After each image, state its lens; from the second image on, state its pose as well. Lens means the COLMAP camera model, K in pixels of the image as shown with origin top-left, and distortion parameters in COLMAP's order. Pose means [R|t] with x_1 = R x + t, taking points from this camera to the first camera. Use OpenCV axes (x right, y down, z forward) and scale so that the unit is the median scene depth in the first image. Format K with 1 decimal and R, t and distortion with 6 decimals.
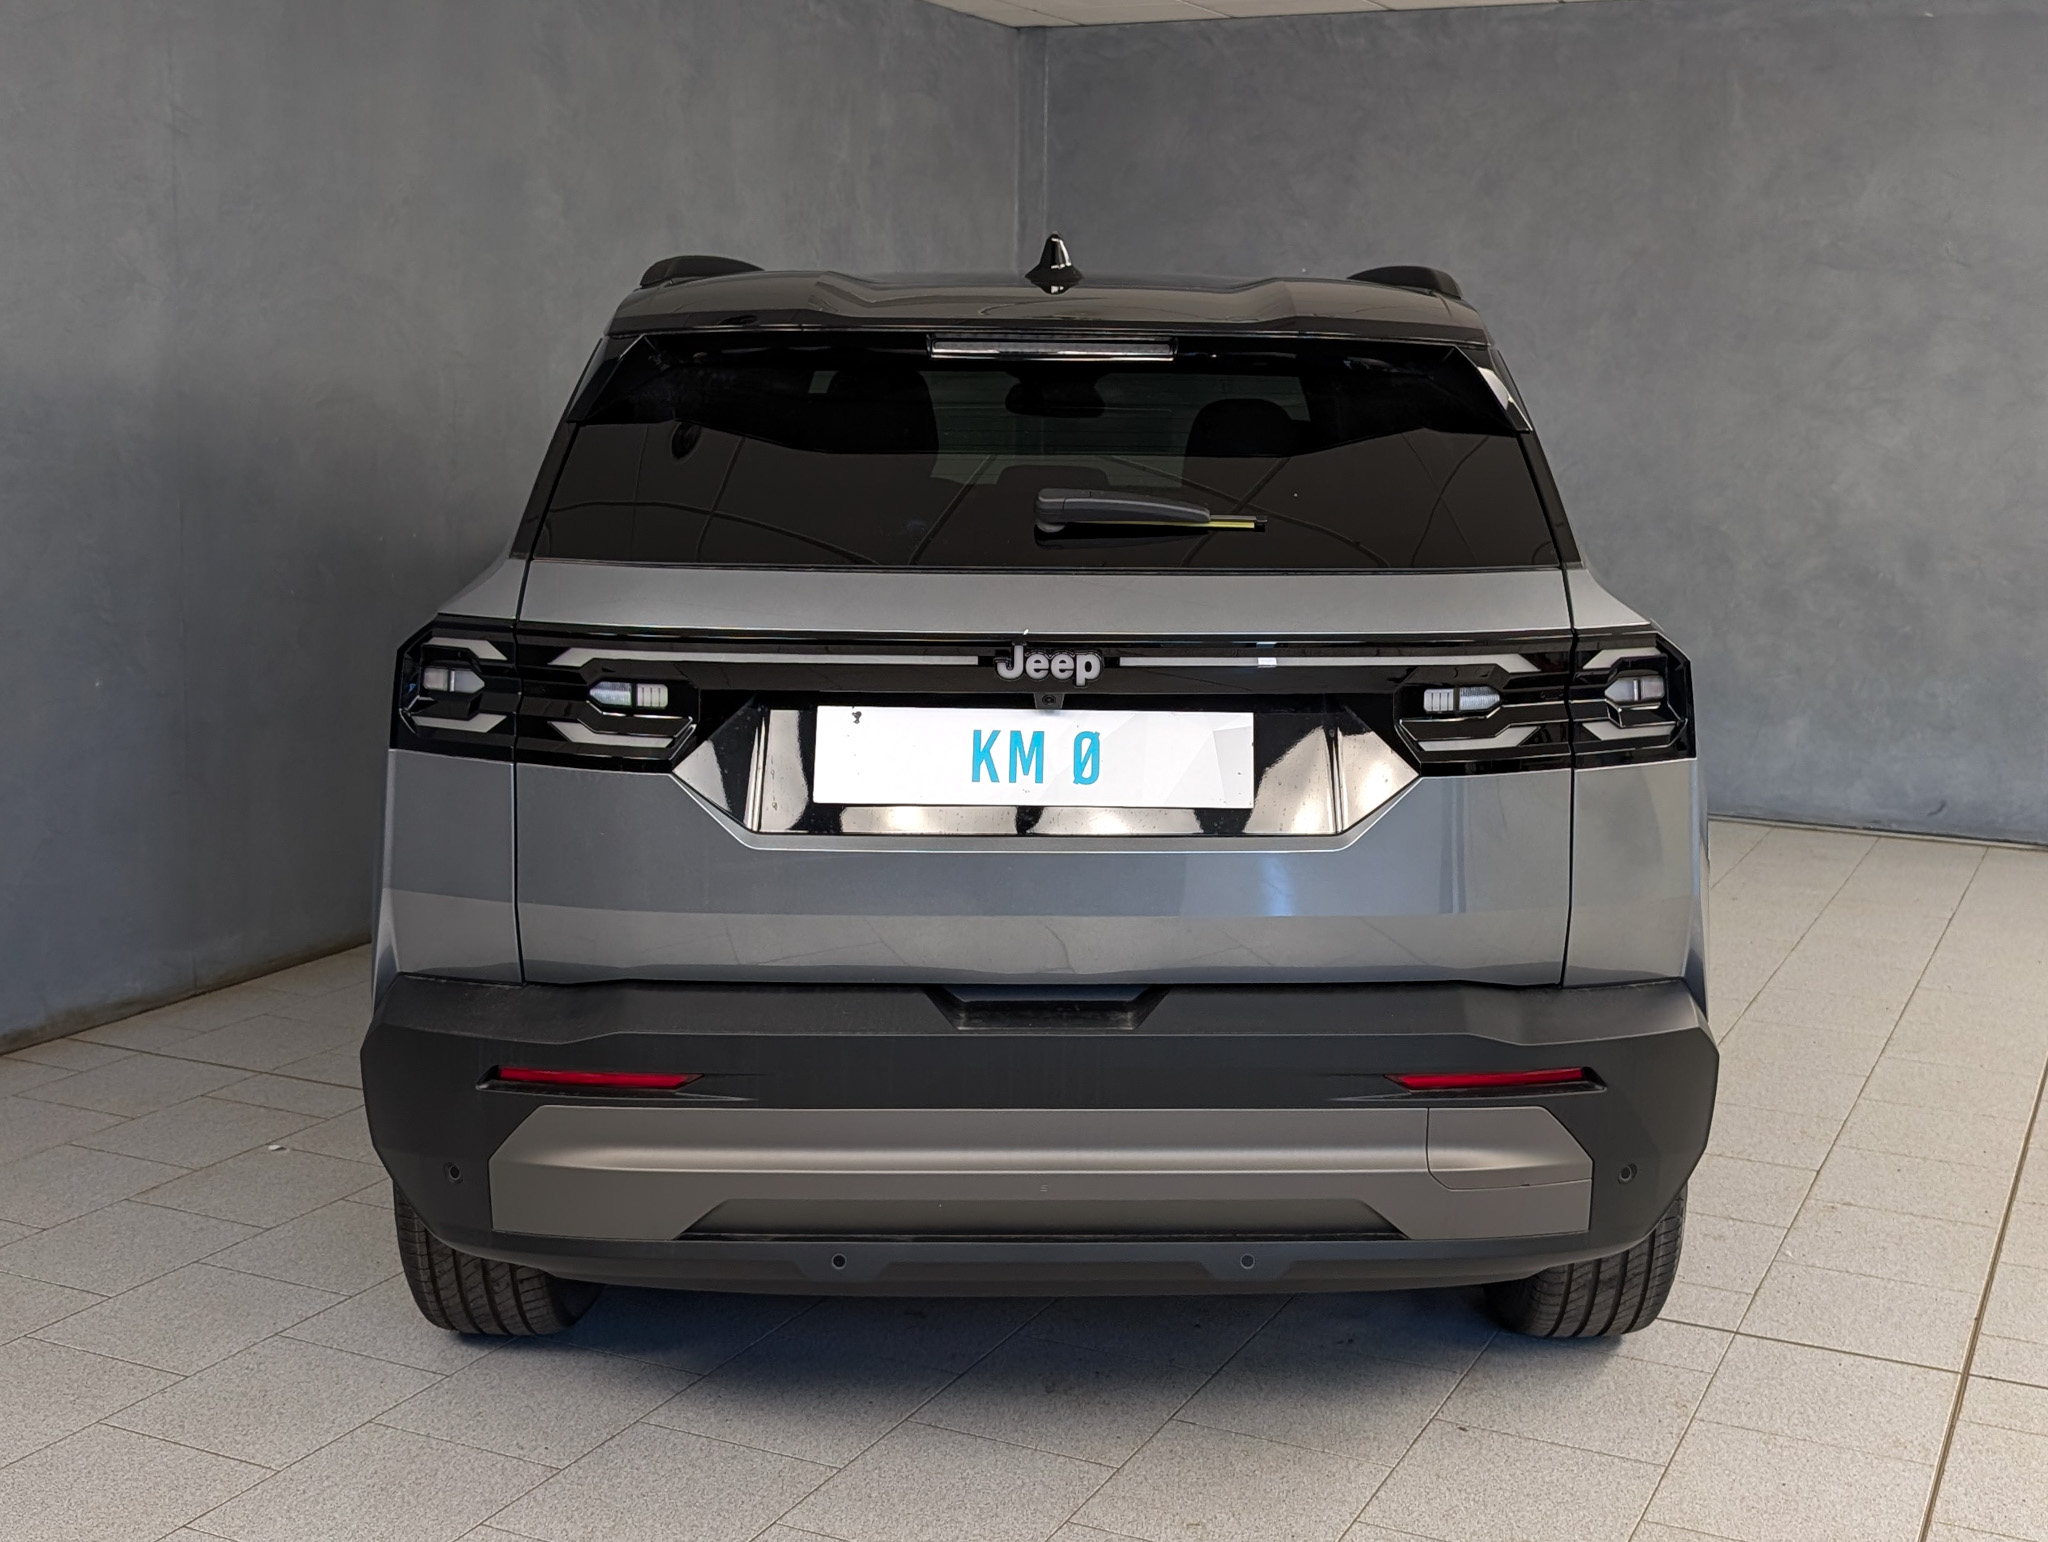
lens RADIAL K [[1457.7, 0, 1020.6], [0, 1457.7, 755.1], [0, 0, 1]] dist [0.030709, -0.036317]
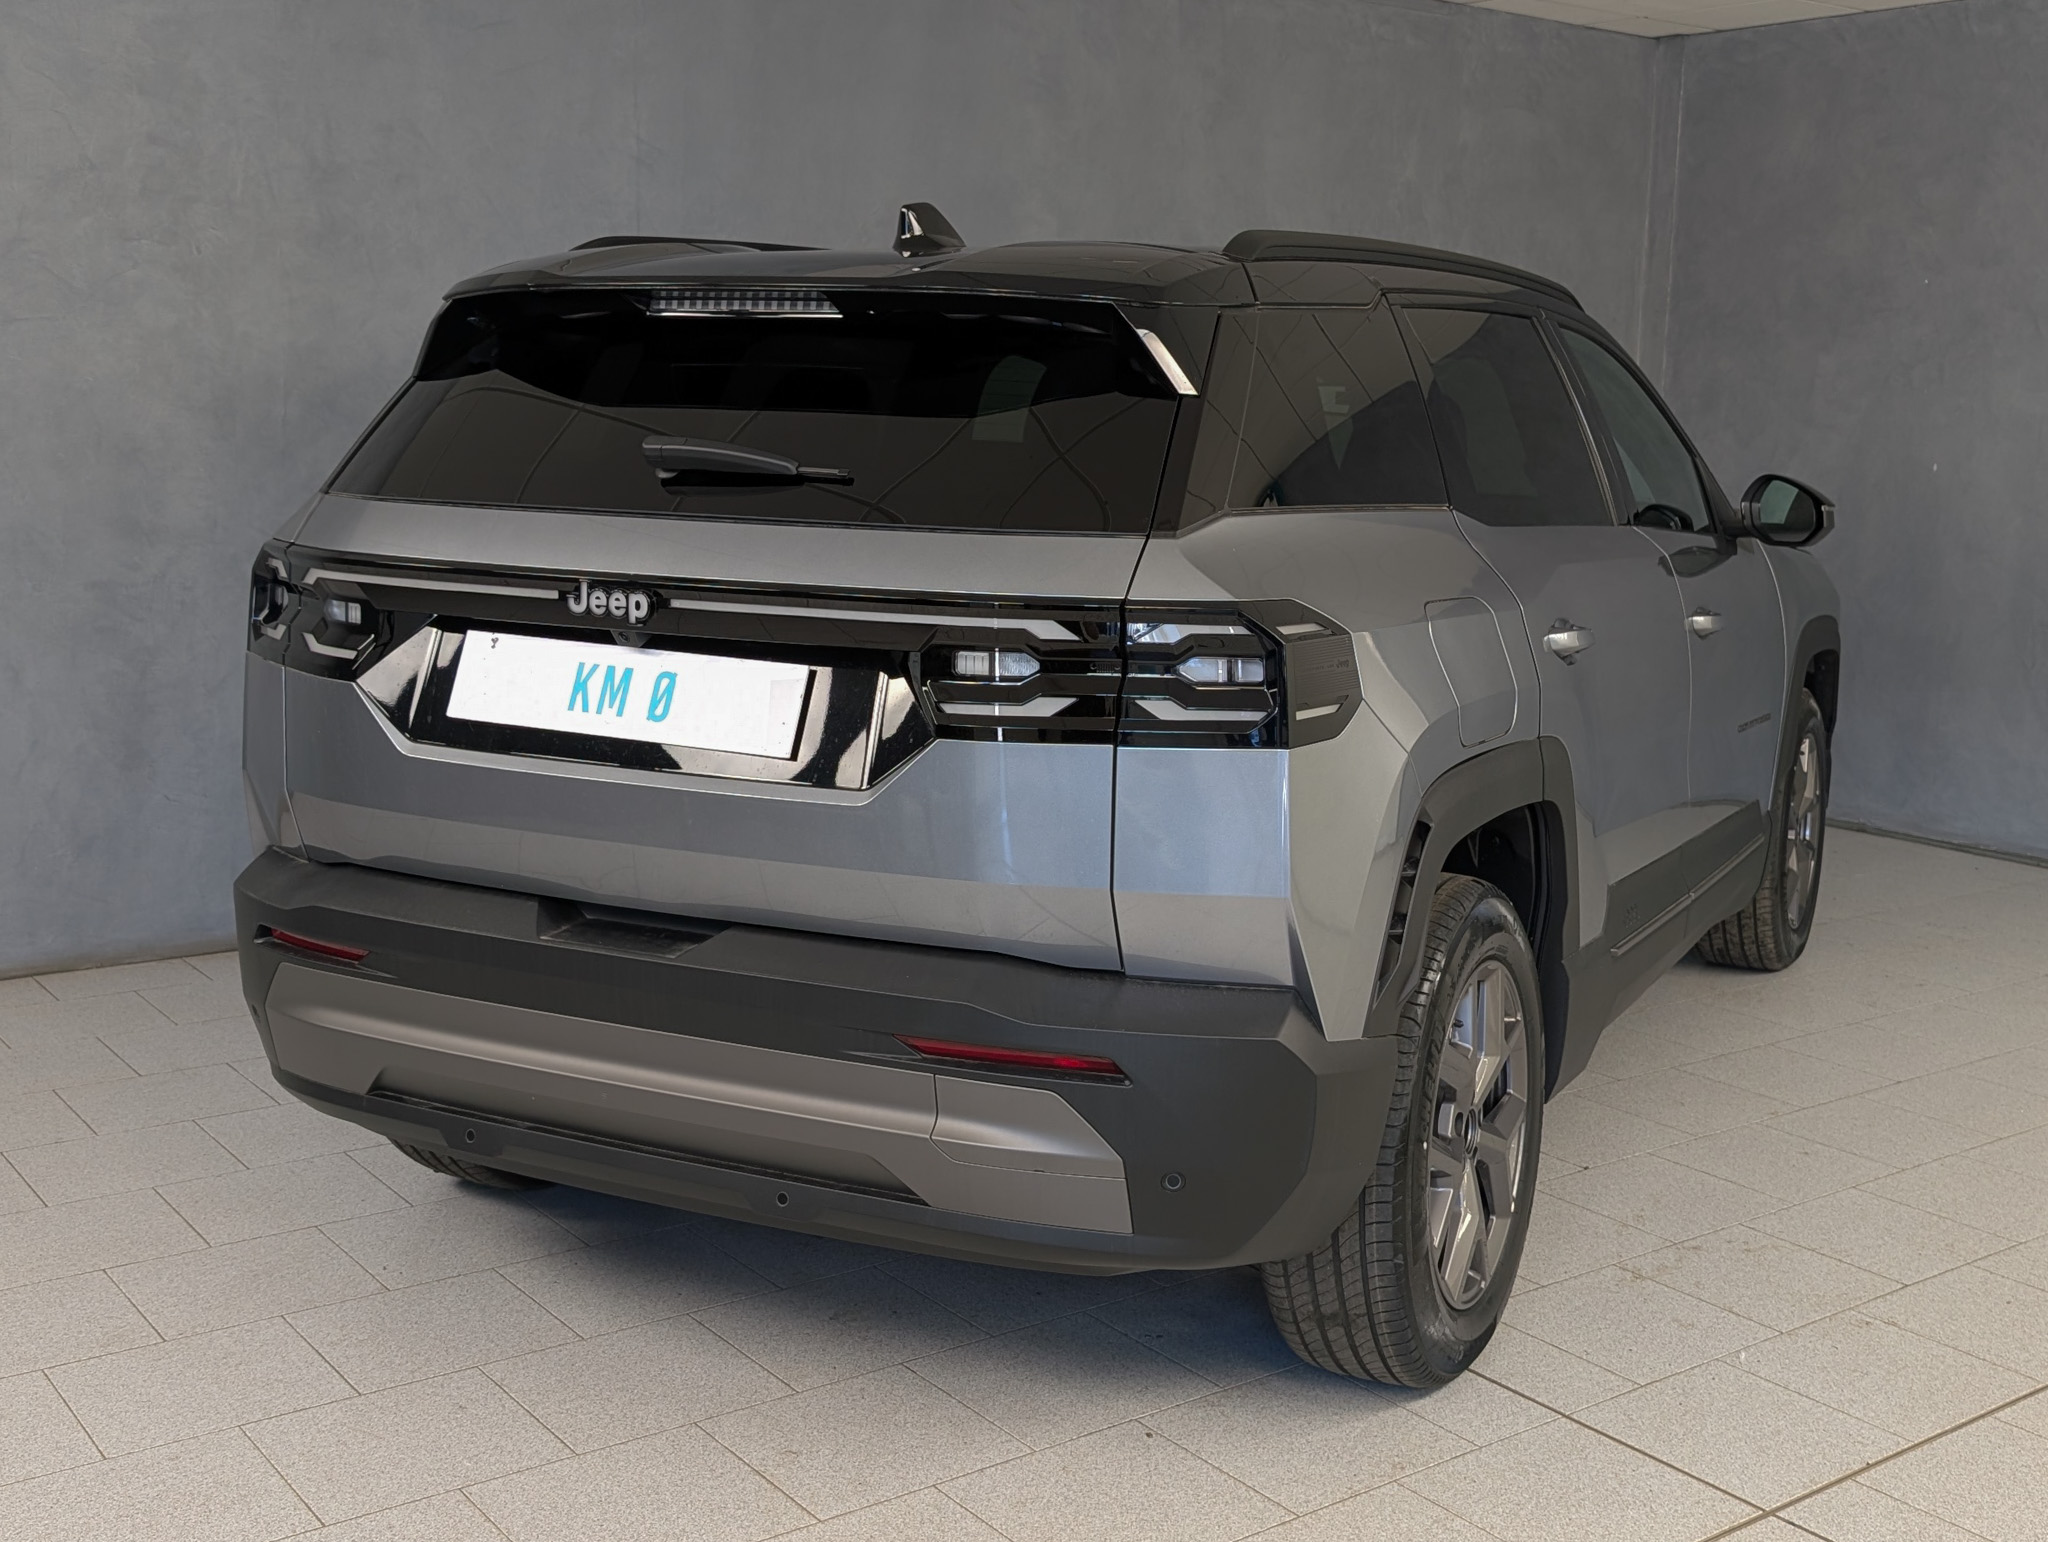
lens RADIAL K [[1457.7, 0, 1136.6], [0, 1457.7, 775.1], [0, 0, 1]] dist [0.030709, -0.036317]
pose [[0.948909, 0.090350, -0.302338, 0.680932], [-0.084059, 0.995888, 0.033782, -0.005142], [0.304147, -0.006641, 0.952602, 0.102566]]
